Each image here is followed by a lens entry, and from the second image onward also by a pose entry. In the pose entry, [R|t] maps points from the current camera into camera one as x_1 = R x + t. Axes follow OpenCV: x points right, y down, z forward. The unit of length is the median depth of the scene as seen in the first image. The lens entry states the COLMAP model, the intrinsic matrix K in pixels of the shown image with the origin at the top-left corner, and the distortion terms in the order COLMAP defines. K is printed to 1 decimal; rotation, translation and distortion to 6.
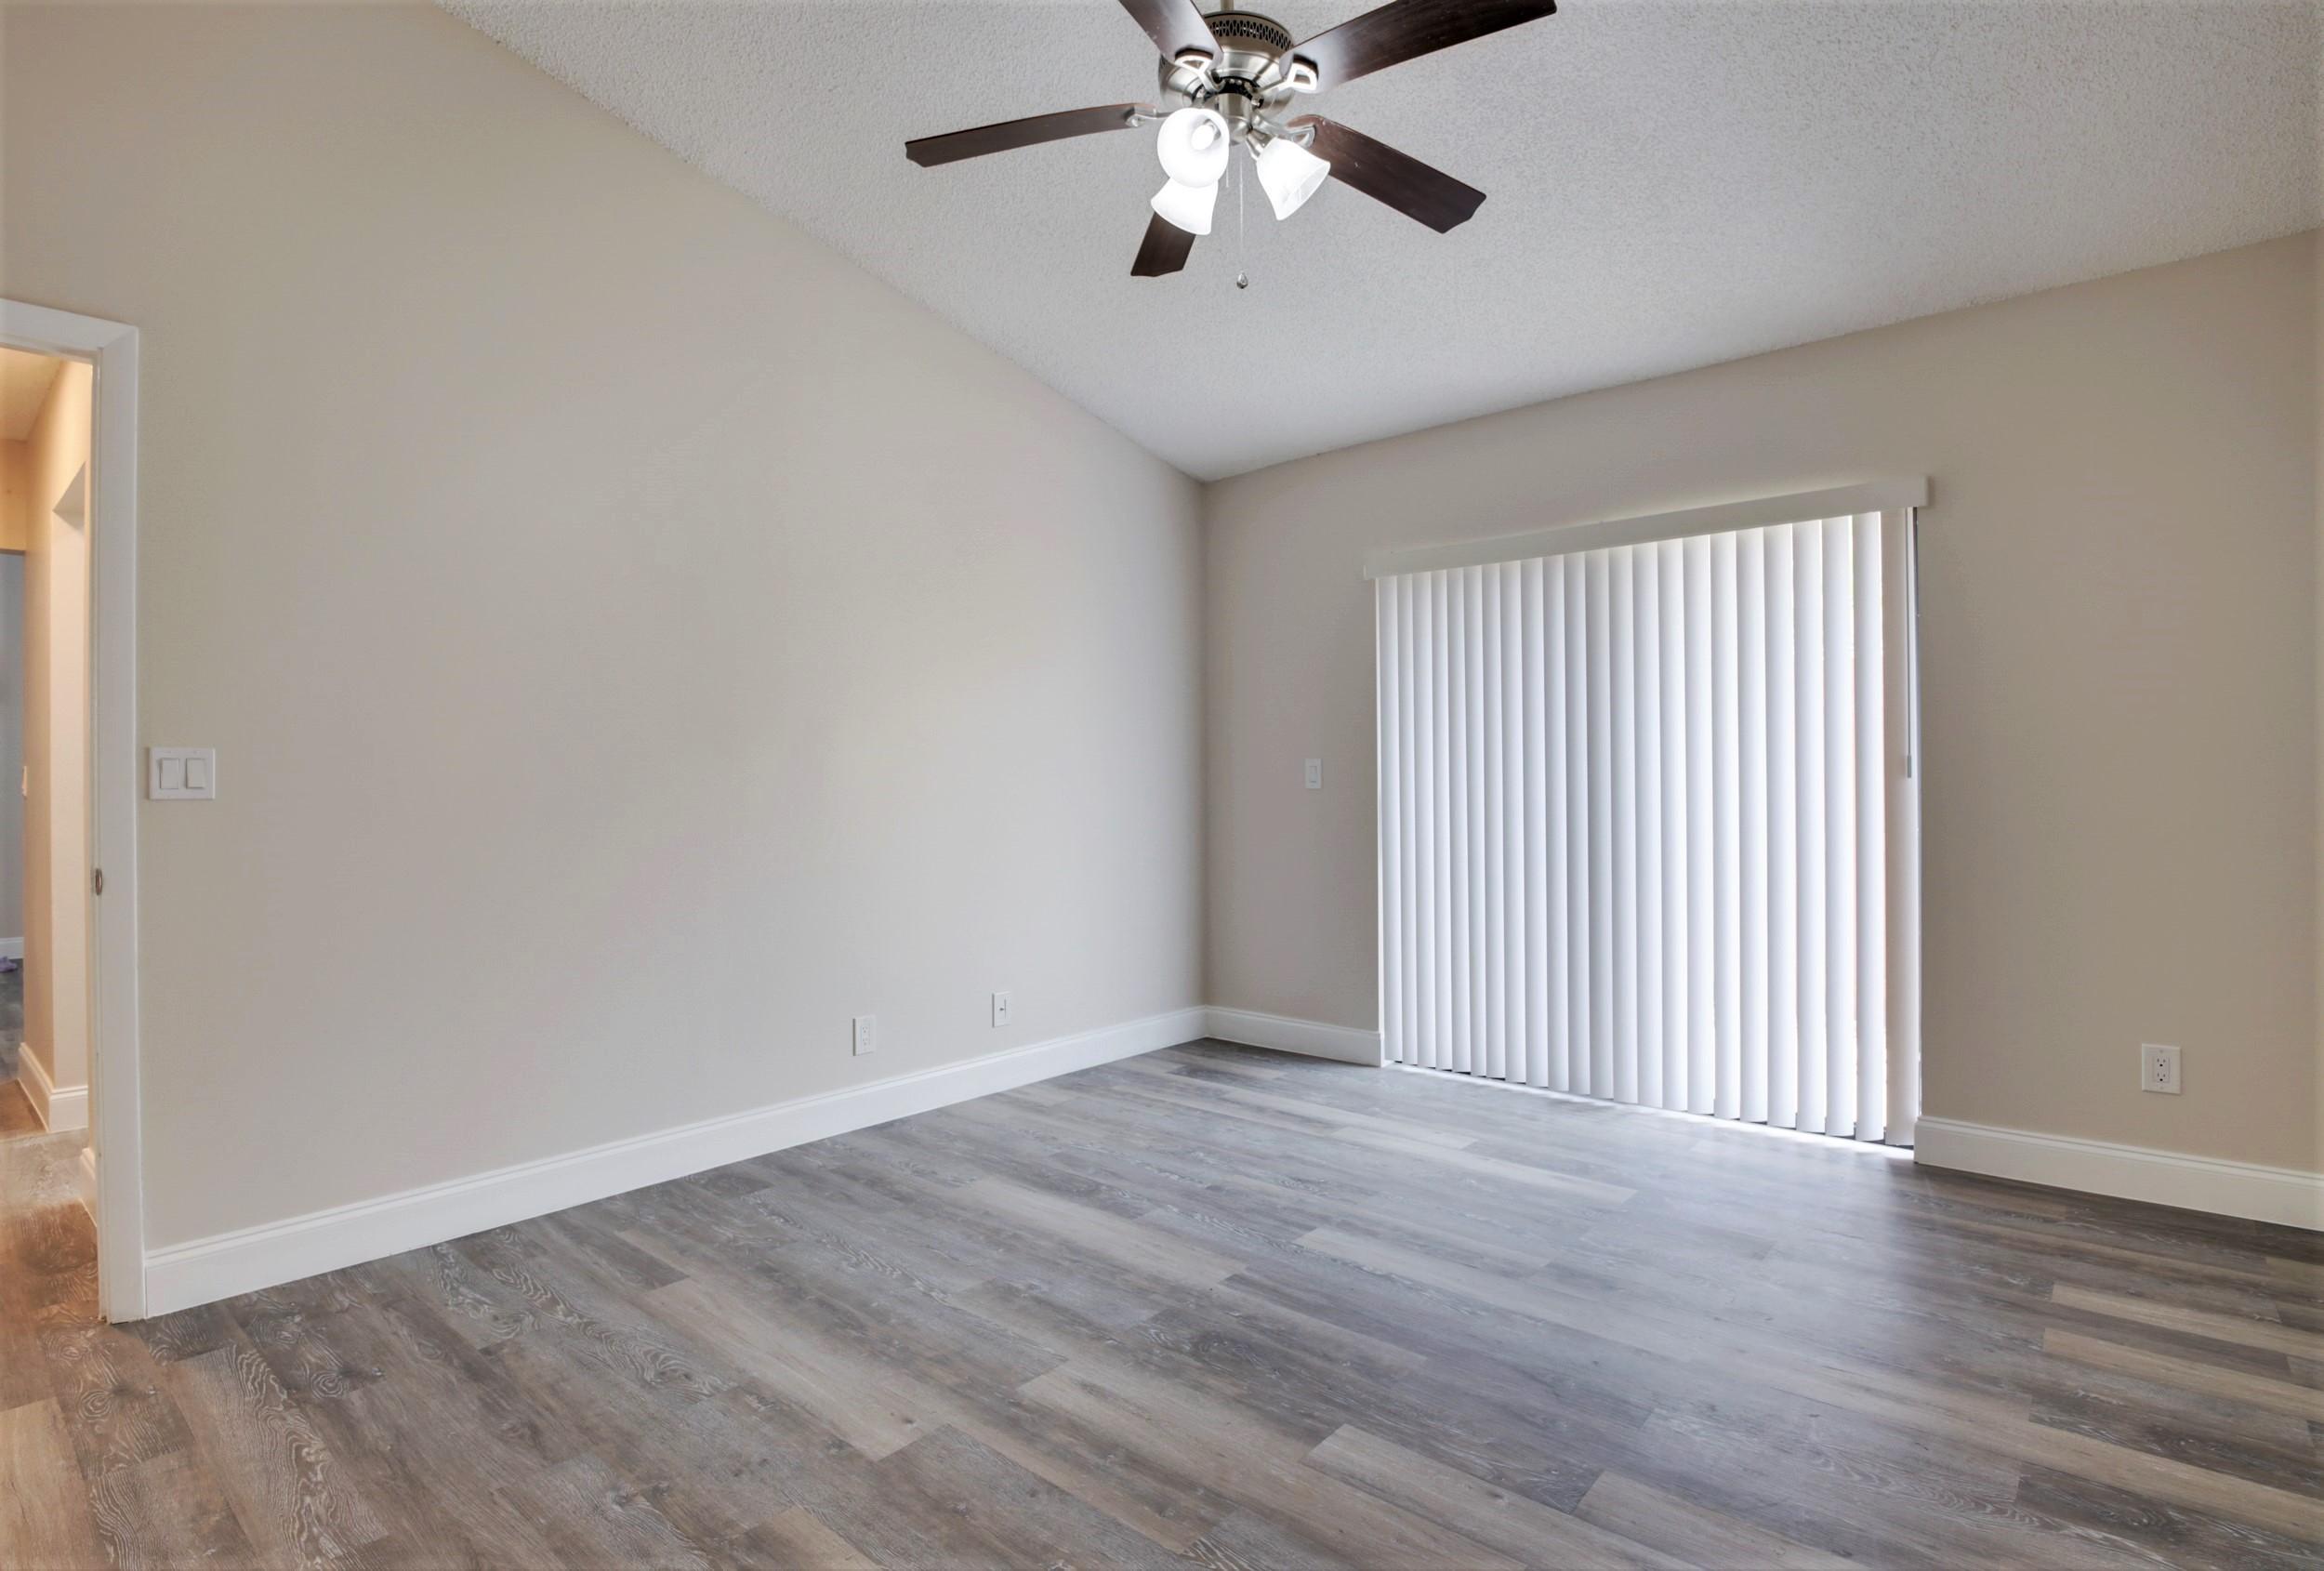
lens RADIAL K [[1157.8, 0, 1123.0], [0, 1157.8, 783.1], [0, 0, 1]] dist [-0.013366, -0.011464]
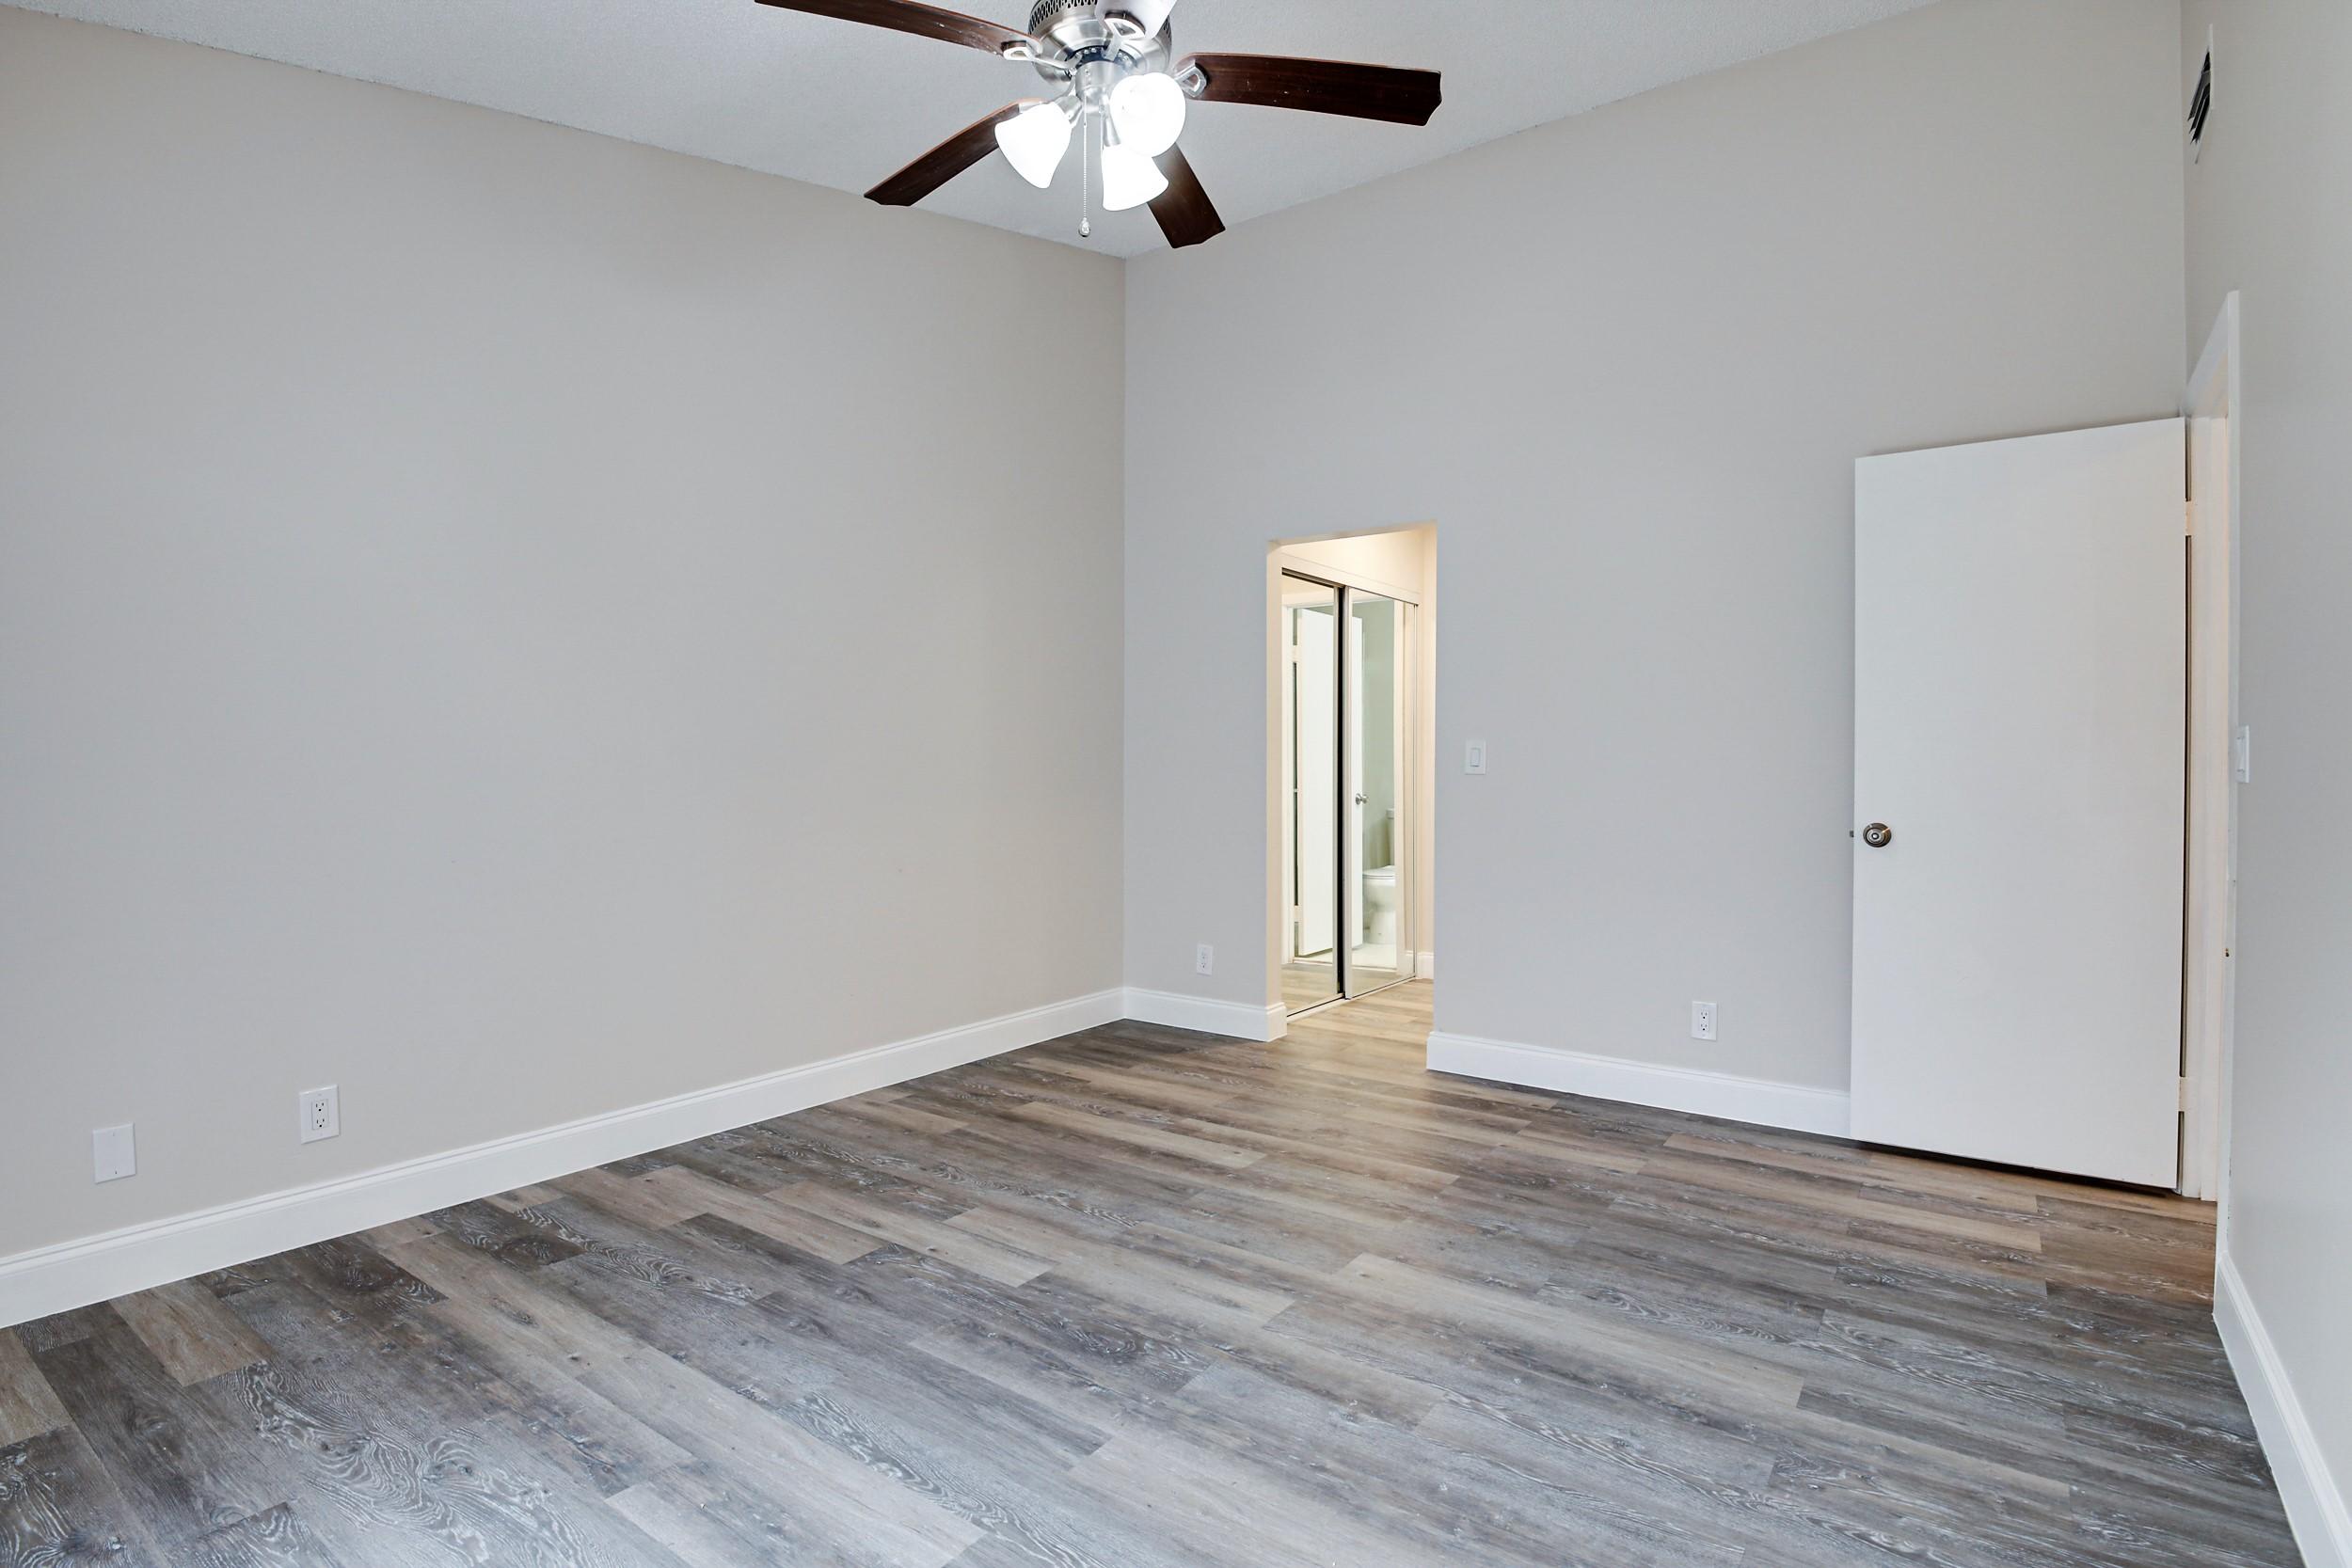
lens RADIAL K [[1132.7, 0, 1176.0], [0, 1132.7, 784.0], [0, 0, 1]] dist [-0.027937, 0.000213]
pose [[-0.993620, 0.005762, -0.112632, 0.131839], [0.003792, 0.999836, 0.017694, -0.003882], [0.112715, 0.017154, -0.993479, 1.874929]]
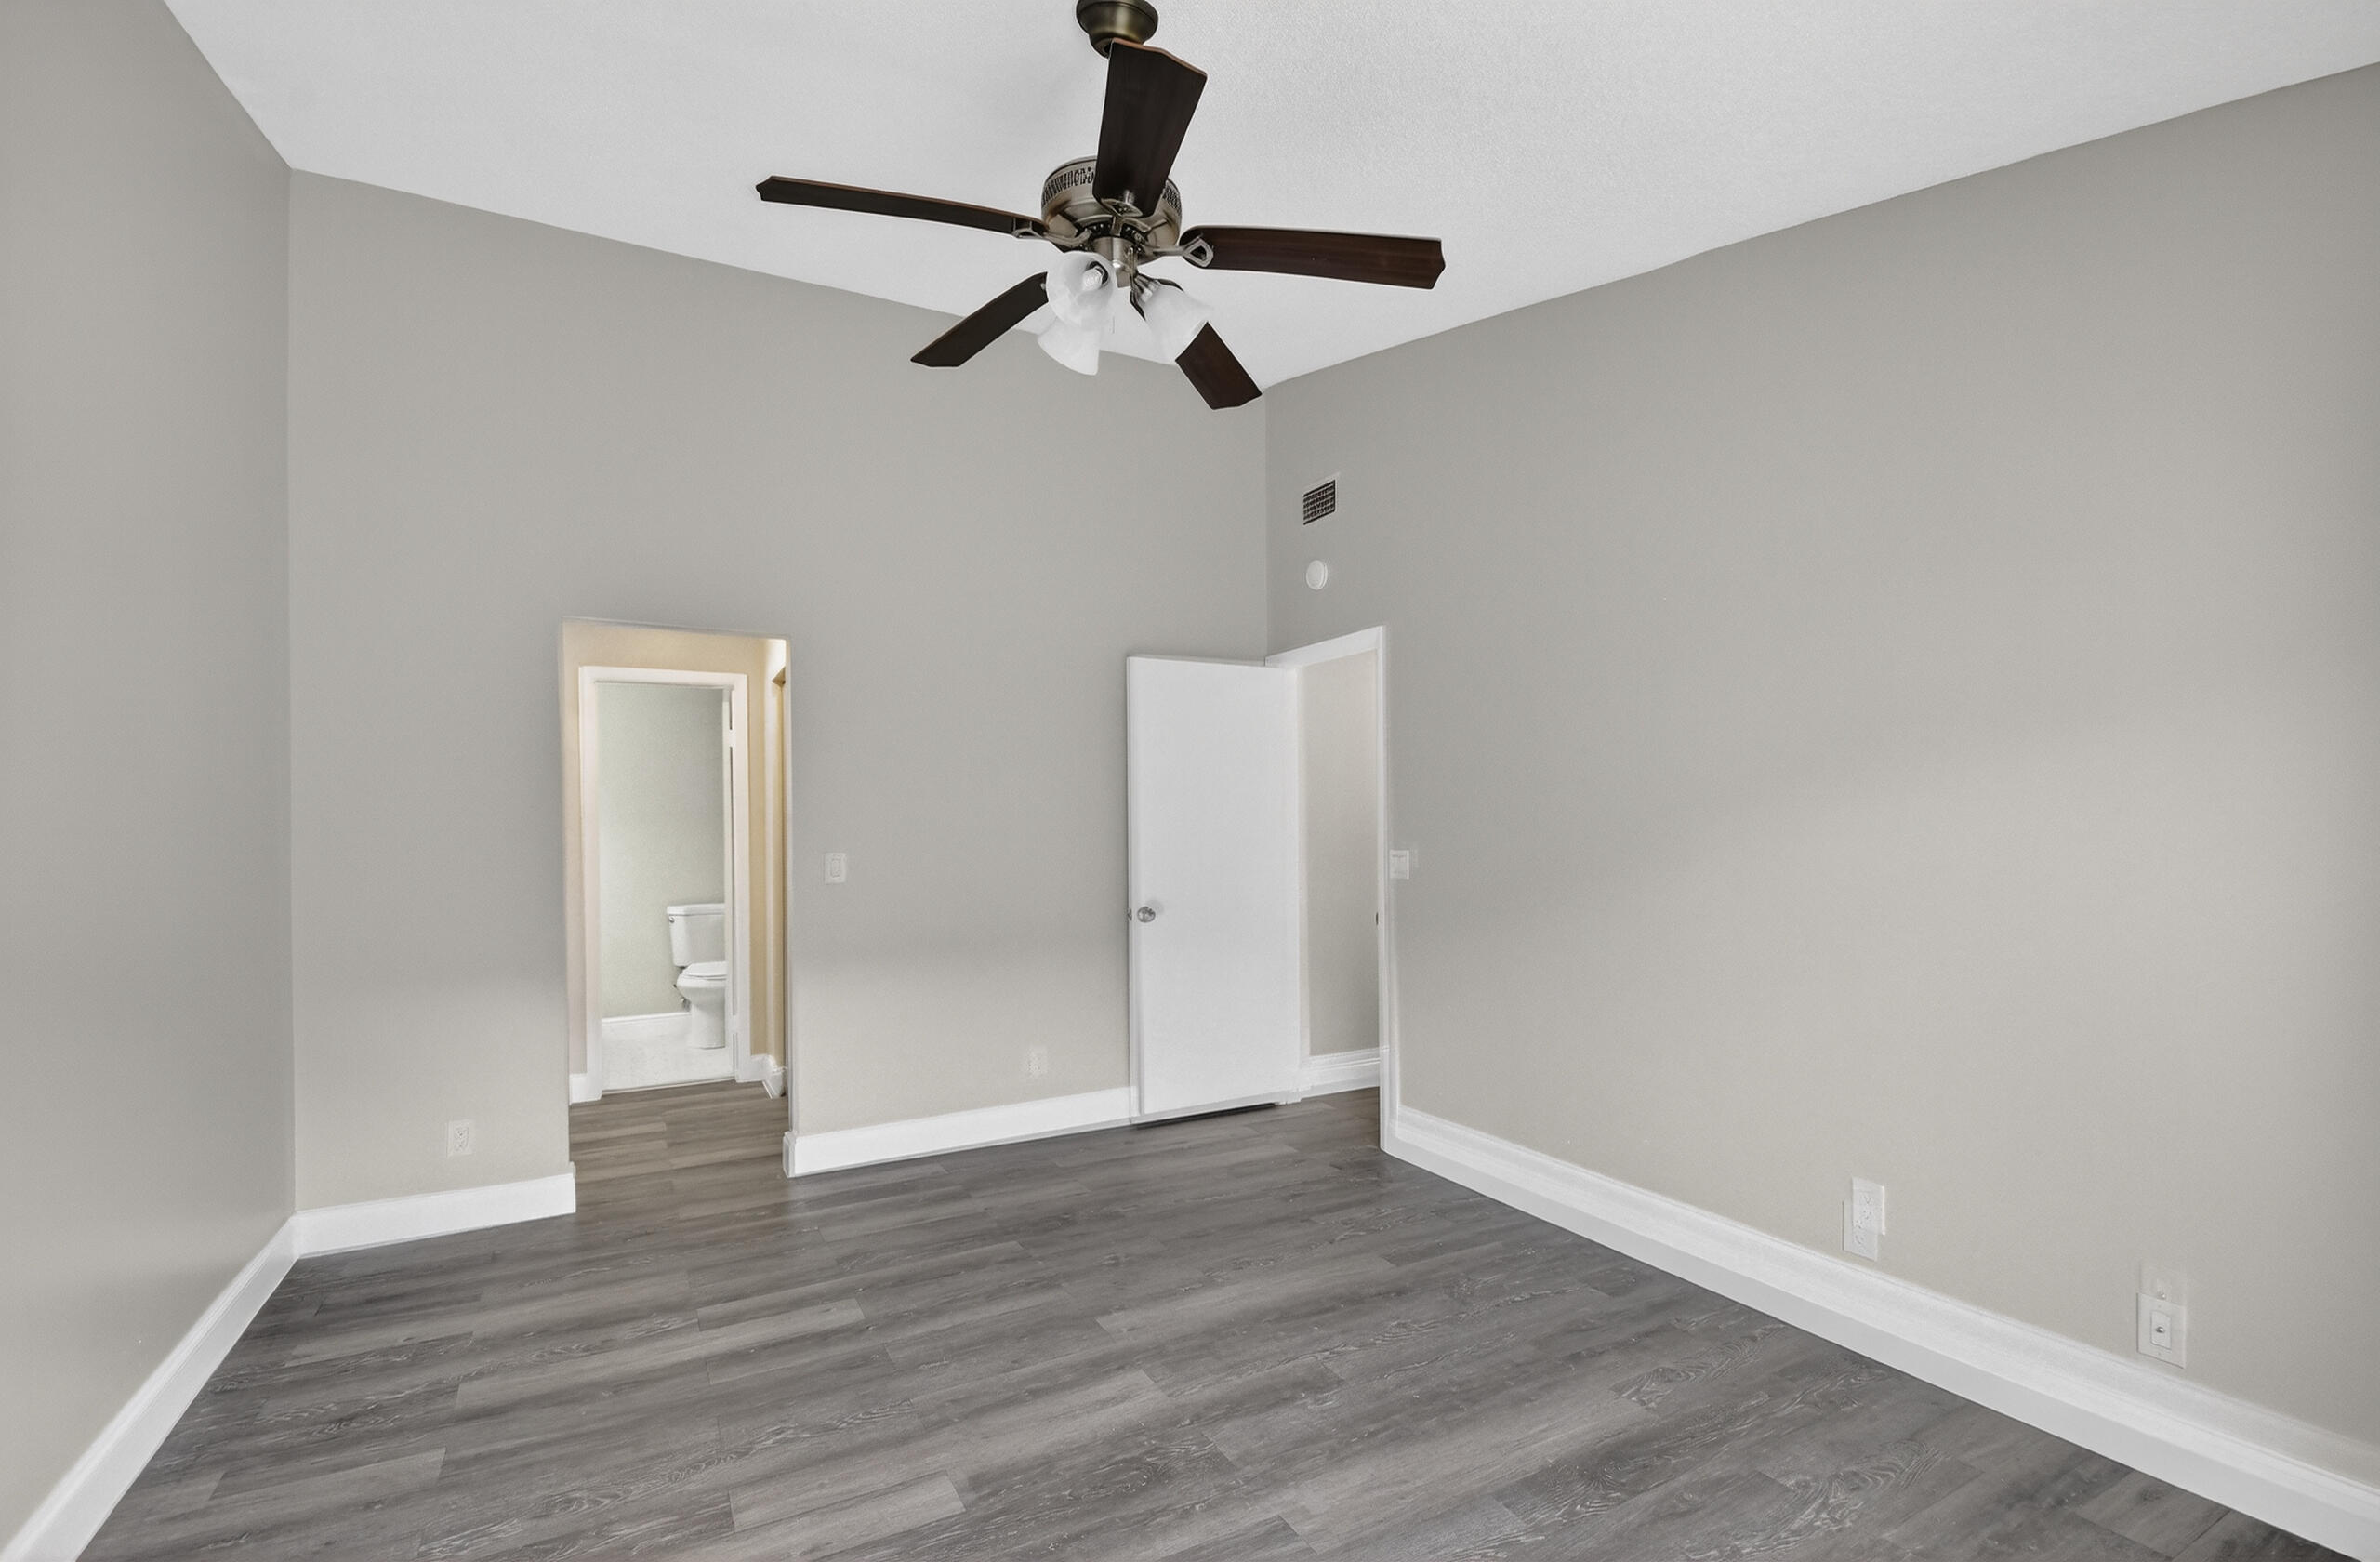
lens RADIAL K [[1042.7, 0, 1189.9], [0, 1042.7, 830.6], [0, 0, 1]] dist [0.025910, -0.025215]
pose [[-0.332805, 0.013250, -0.942903, 0.899521], [0.009131, 0.999900, 0.010829, -0.086422], [0.942952, -0.005006, -0.332892, 1.304946]]
